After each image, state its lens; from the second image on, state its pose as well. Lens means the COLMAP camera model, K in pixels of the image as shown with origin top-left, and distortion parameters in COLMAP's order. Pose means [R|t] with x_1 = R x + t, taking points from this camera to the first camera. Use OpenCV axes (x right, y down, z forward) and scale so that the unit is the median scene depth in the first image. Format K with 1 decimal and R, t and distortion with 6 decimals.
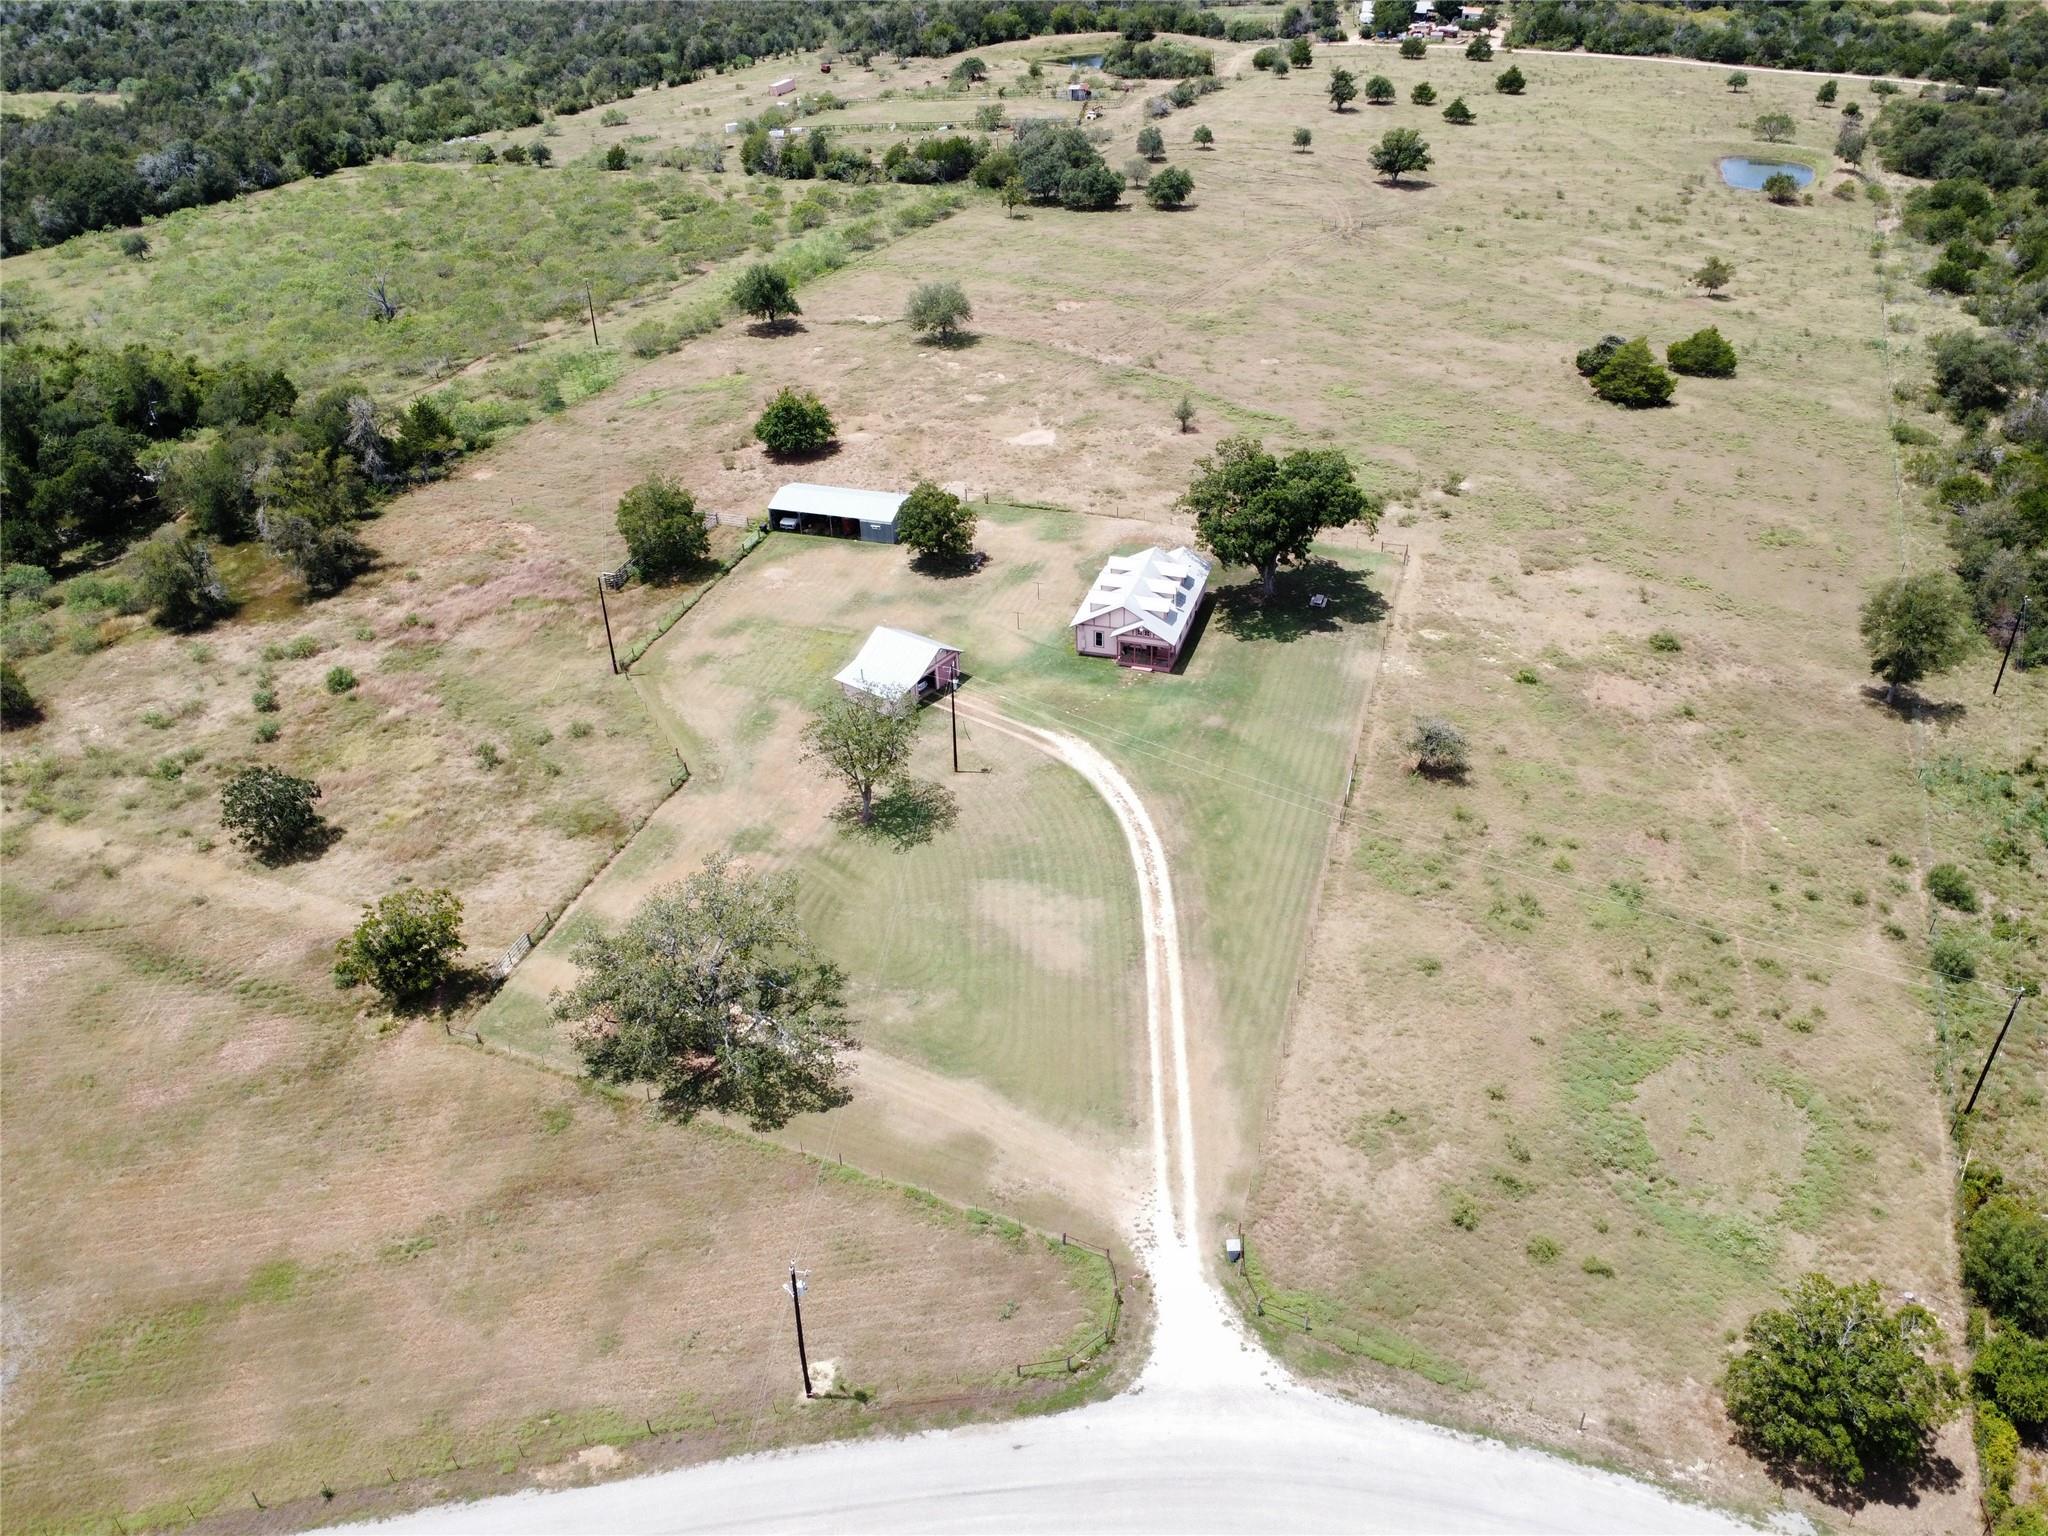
lens RADIAL K [[1536.2, 0, 1027.1], [0, 1536.2, 755.0], [0, 0, 1]] dist [0.004565, -0.004021]
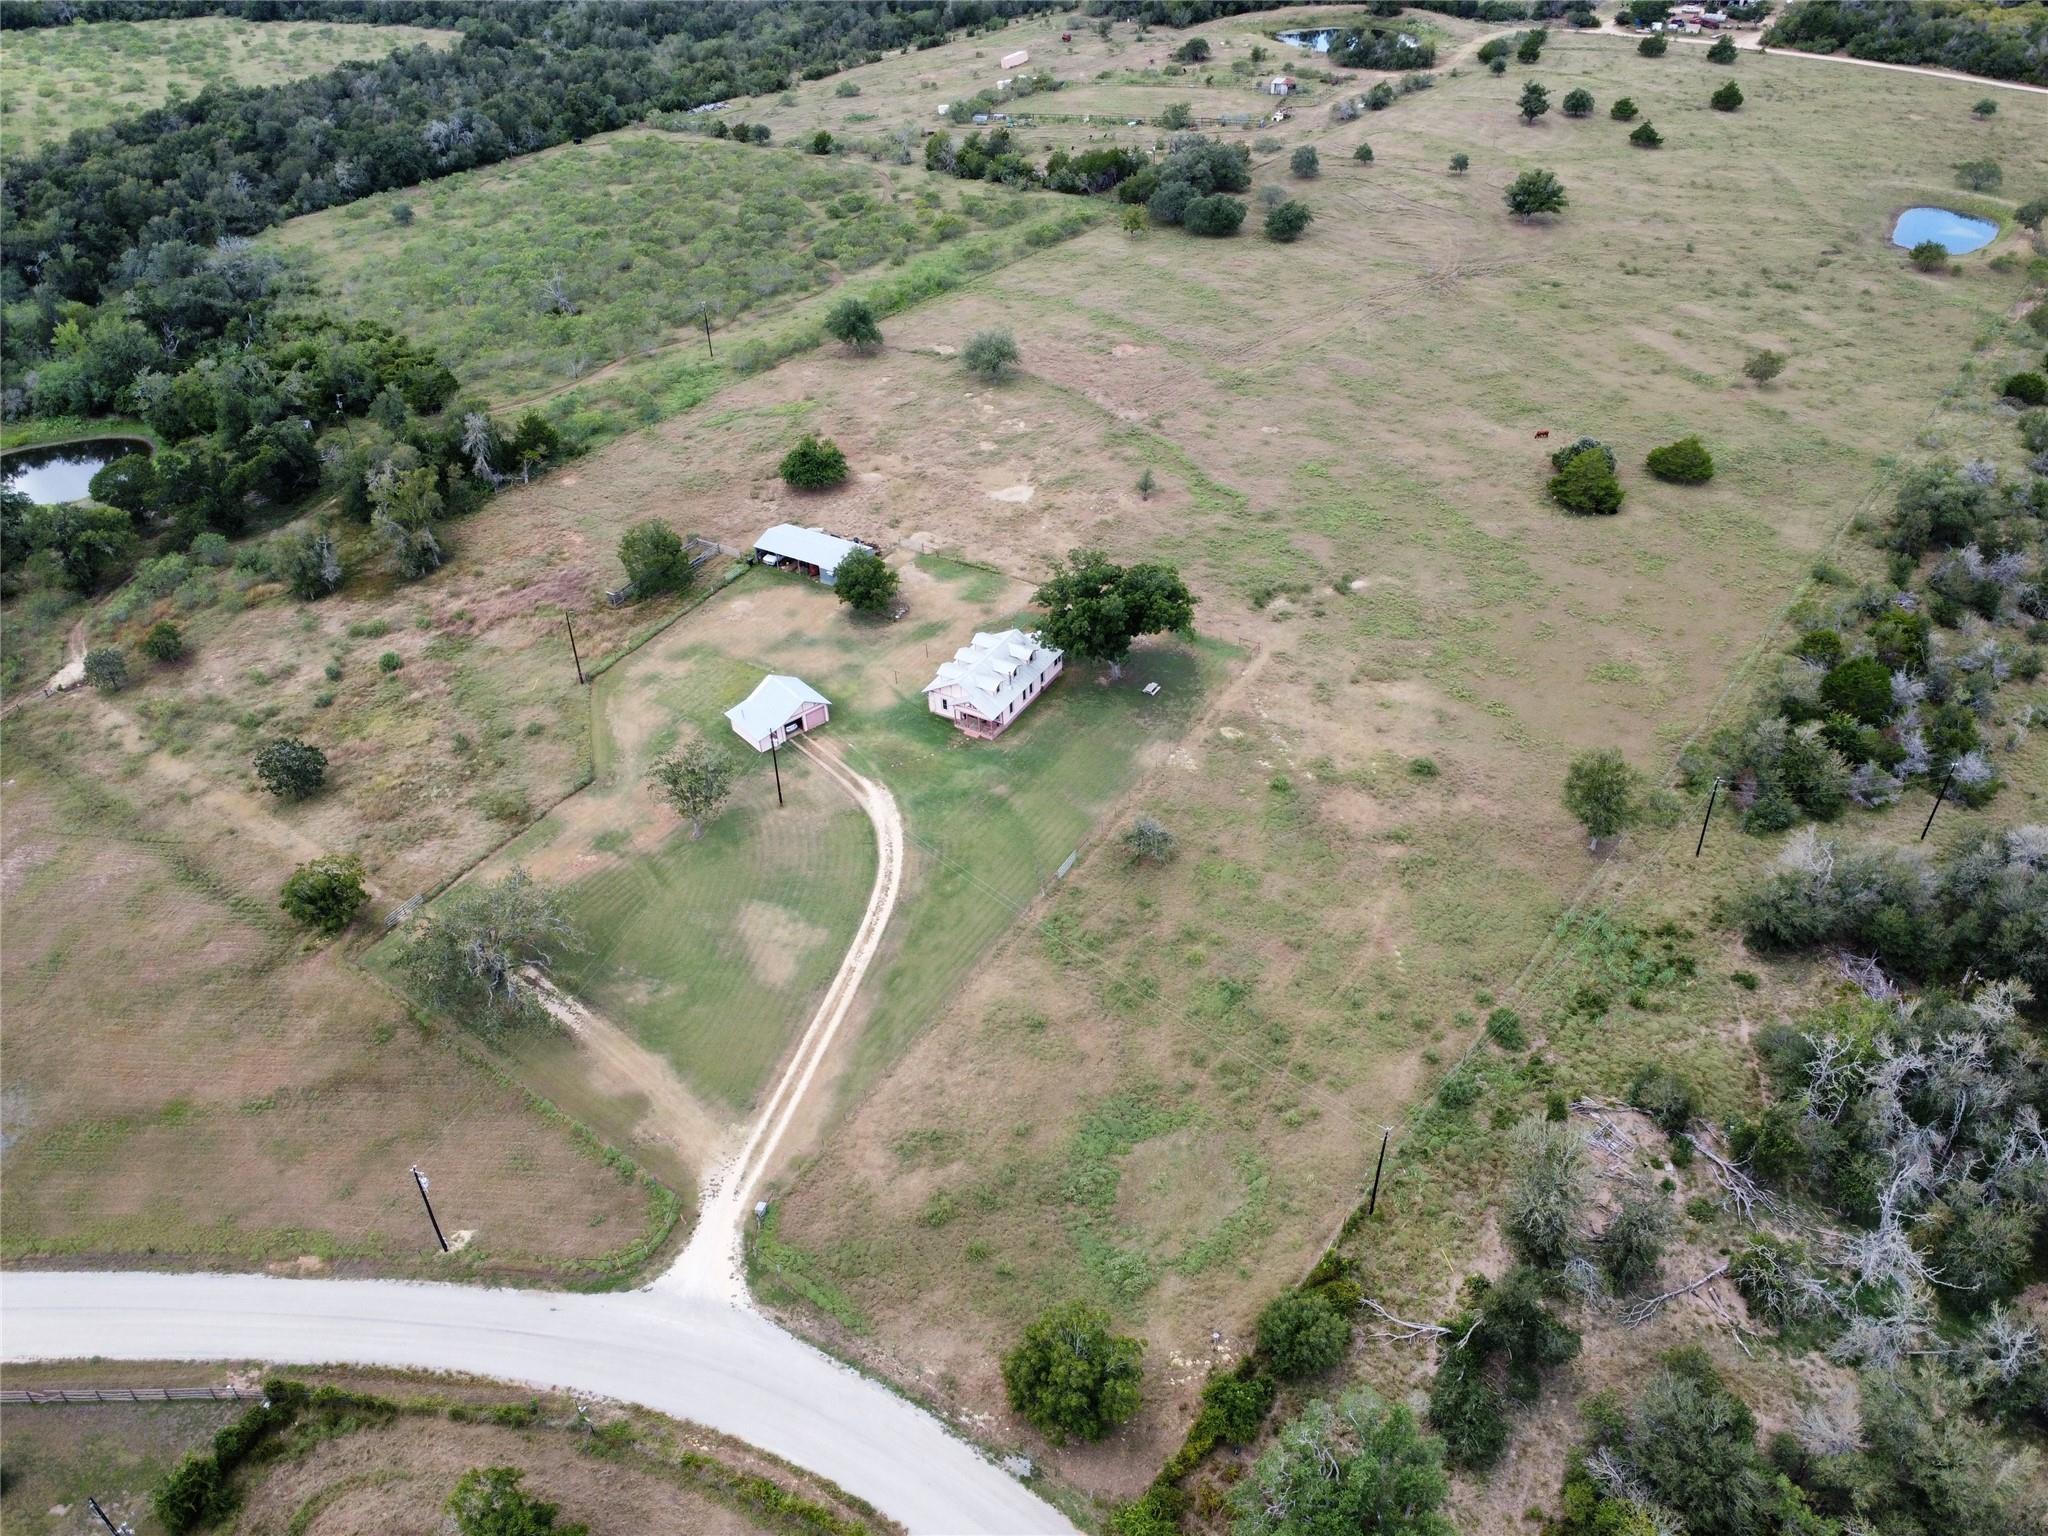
lens RADIAL K [[1536.2, 0, 1027.1], [0, 1536.2, 755.0], [0, 0, 1]] dist [0.004565, -0.004021]
pose [[0.973495, 0.132511, -0.186409, 0.336467], [-0.119707, 0.989709, 0.078395, -0.136194], [0.194879, -0.054003, 0.979340, -0.187025]]
